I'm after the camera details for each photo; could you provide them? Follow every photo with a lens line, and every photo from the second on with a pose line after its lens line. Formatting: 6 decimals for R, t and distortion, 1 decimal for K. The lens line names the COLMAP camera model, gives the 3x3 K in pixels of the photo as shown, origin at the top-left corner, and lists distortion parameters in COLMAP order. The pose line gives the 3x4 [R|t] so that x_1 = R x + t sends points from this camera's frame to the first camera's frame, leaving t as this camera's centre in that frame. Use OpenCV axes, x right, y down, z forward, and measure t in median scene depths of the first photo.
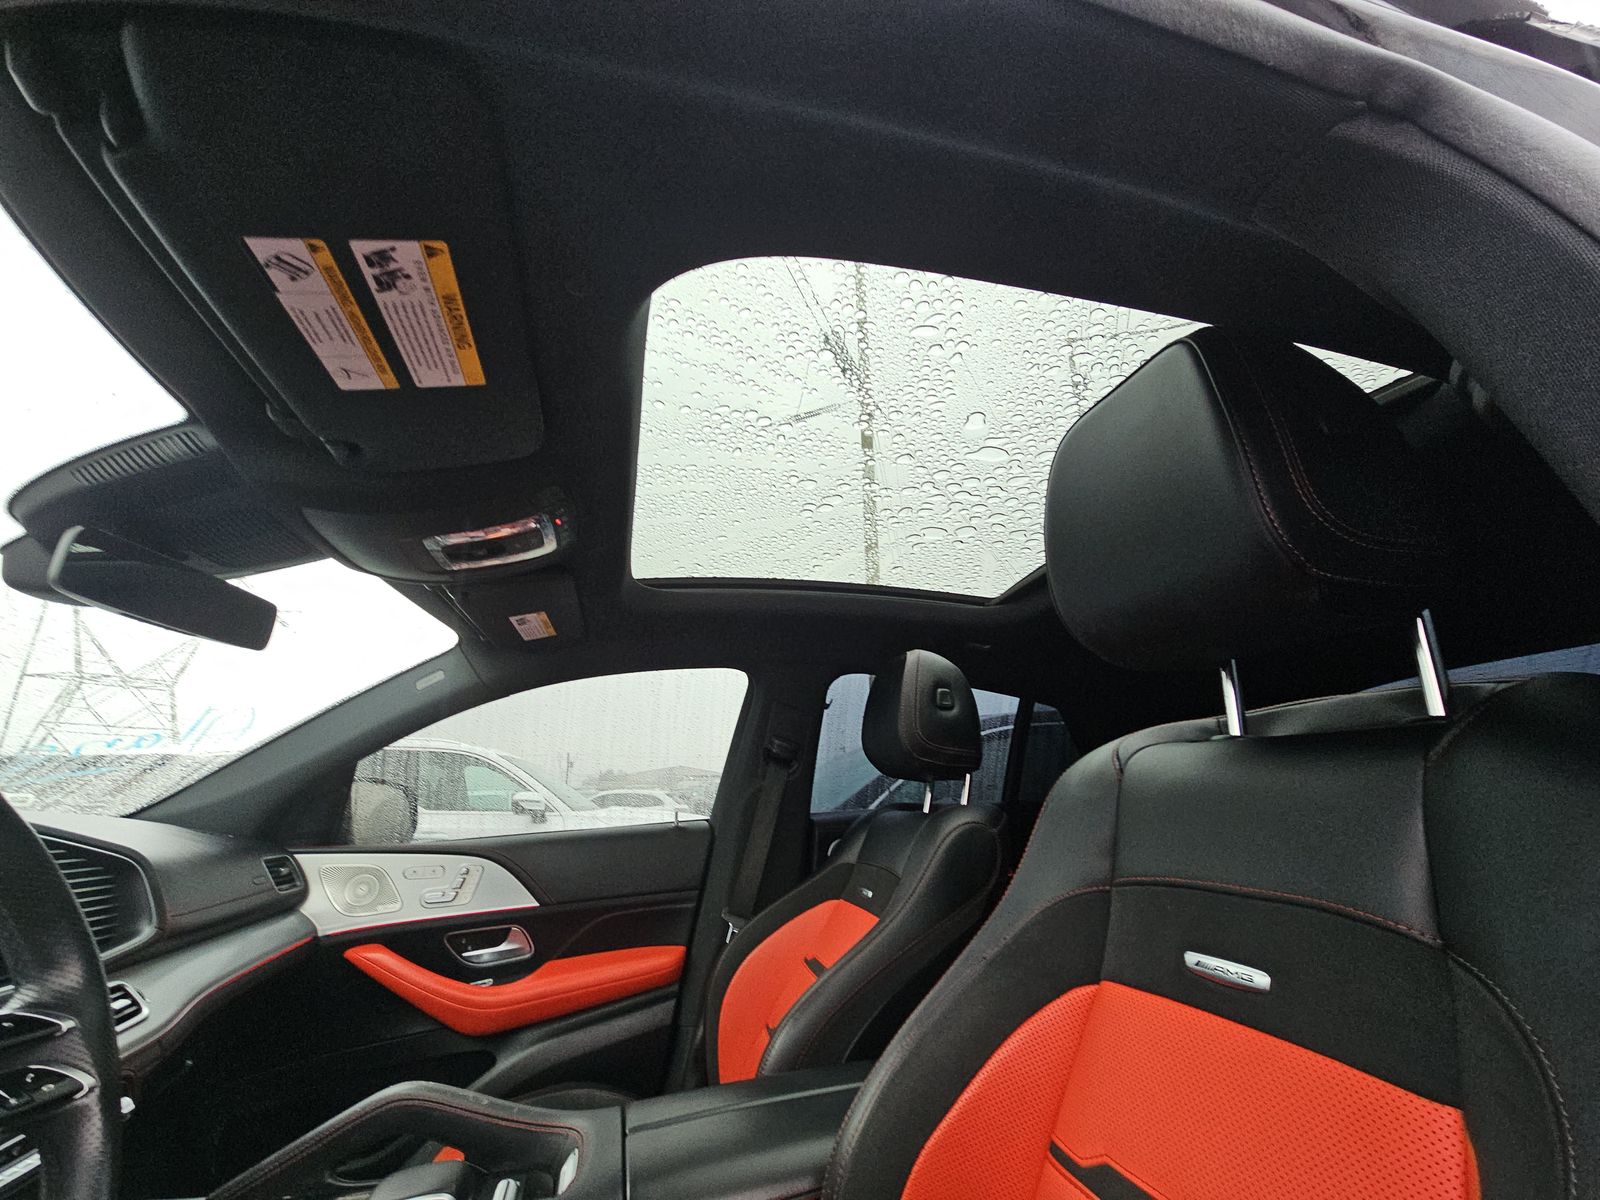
lens RADIAL K [[634.0, 0, 800.0], [0, 634.0, 600.0], [0, 0, 1]] dist [-0.000005, -0.009543]
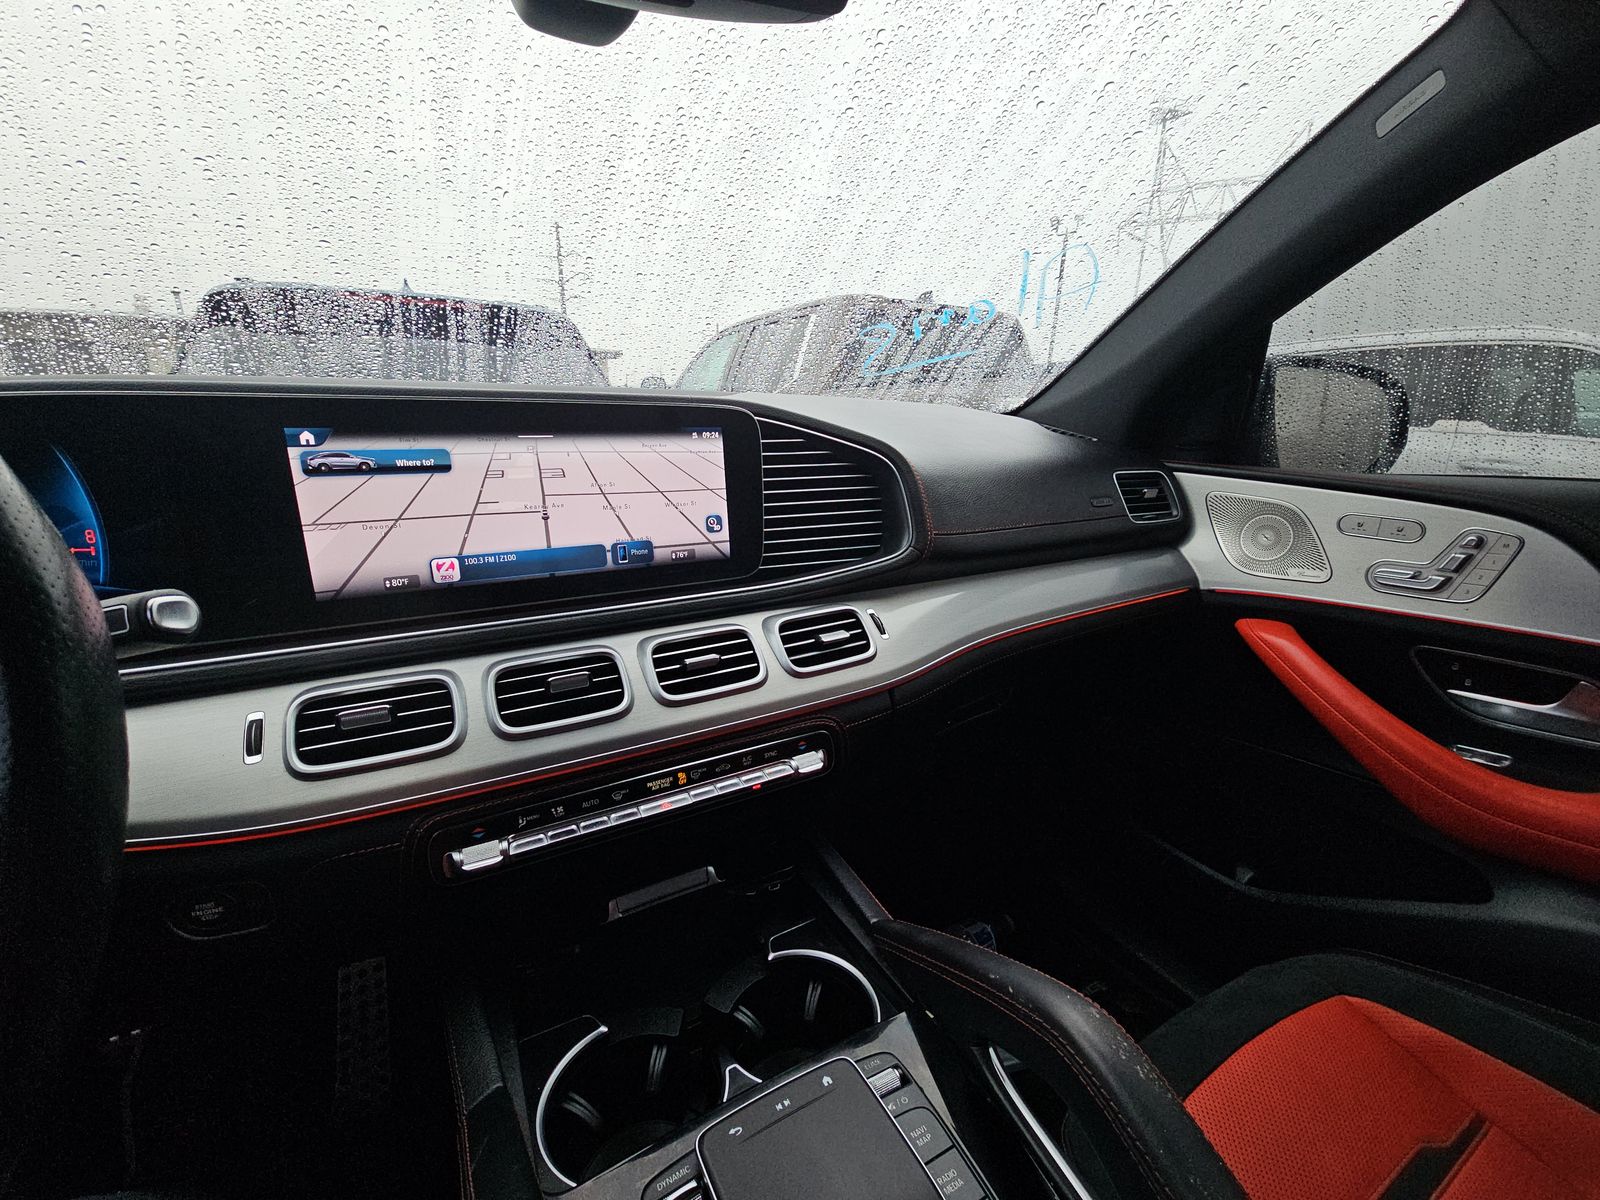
lens RADIAL K [[634.0, 0, 800.0], [0, 634.0, 600.0], [0, 0, 1]] dist [-0.000005, -0.009543]
pose [[0.238618, 0.291086, -0.926461, -0.210315], [0.265233, 0.898212, 0.350524, 0.176657], [0.934191, -0.329370, 0.137124, 0.472691]]
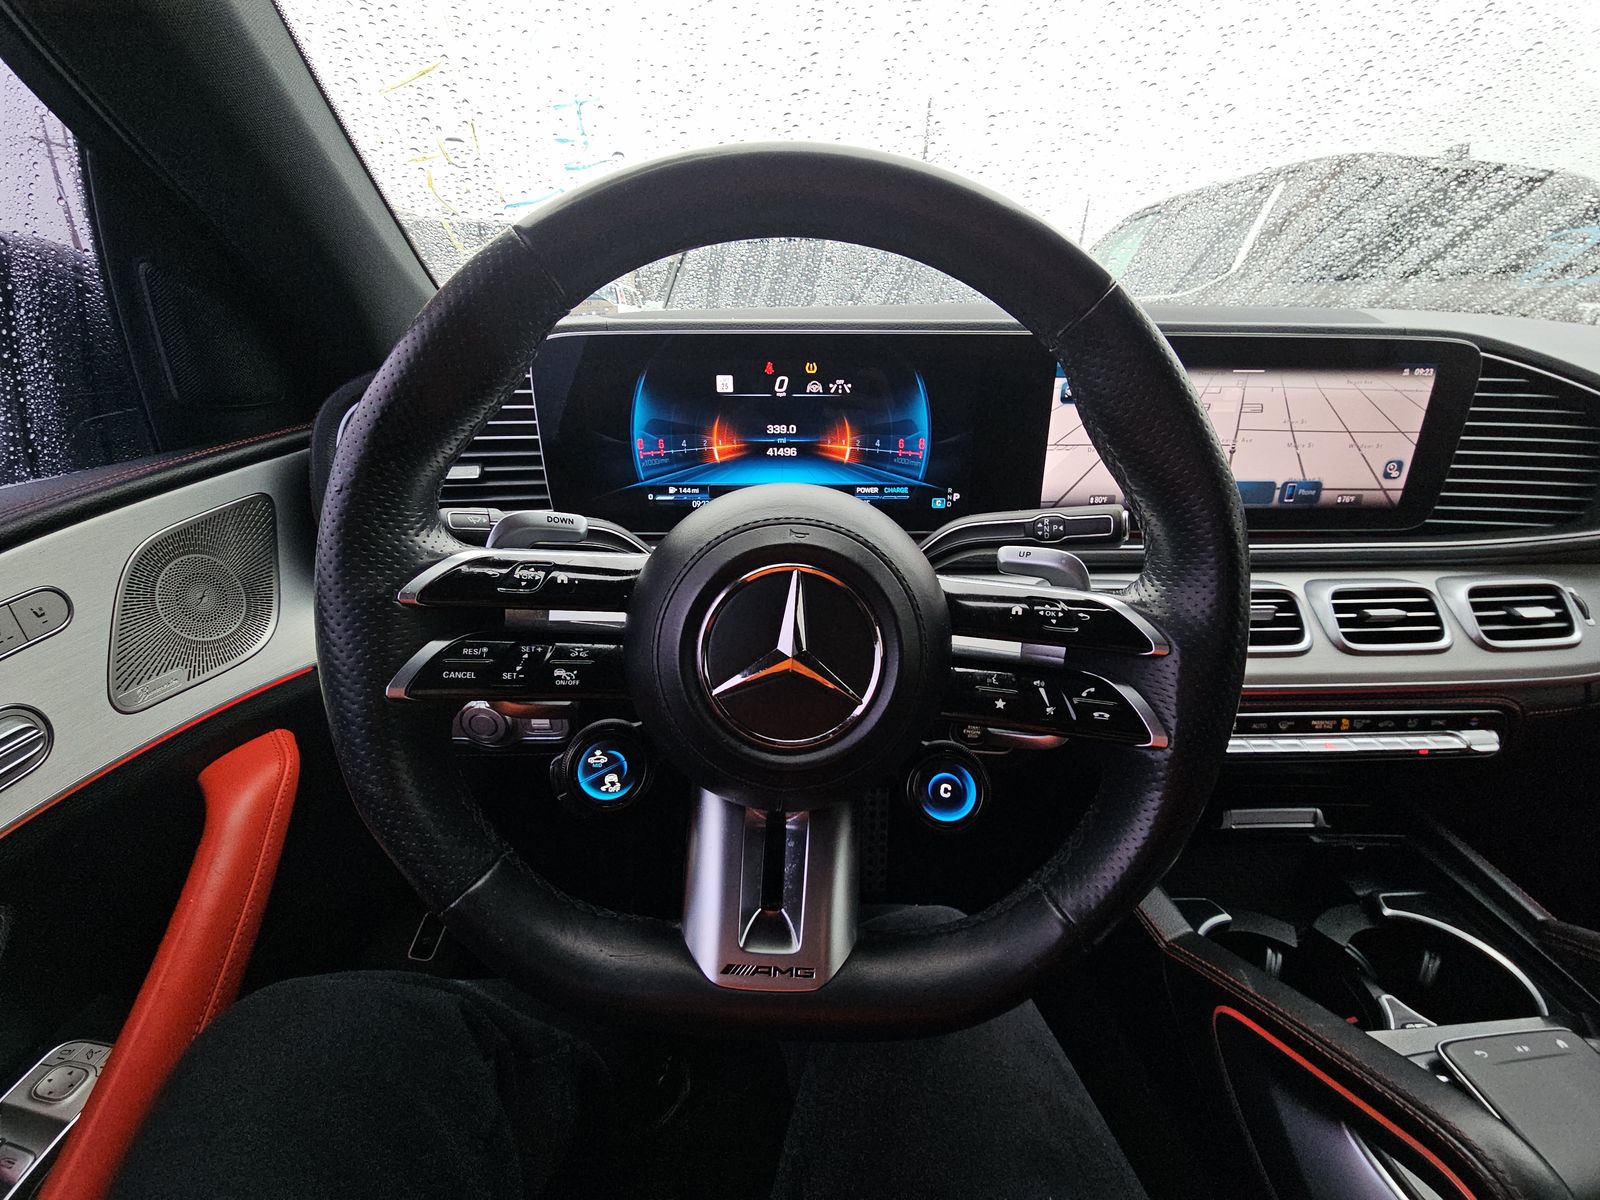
lens RADIAL K [[634.0, 0, 800.0], [0, 634.0, 600.0], [0, 0, 1]] dist [-0.000005, -0.009543]
pose [[-0.249524, 0.417338, -0.873823, -0.160178], [0.285814, 0.893906, 0.345314, 0.091635], [0.925229, -0.163587, -0.342332, 0.262079]]
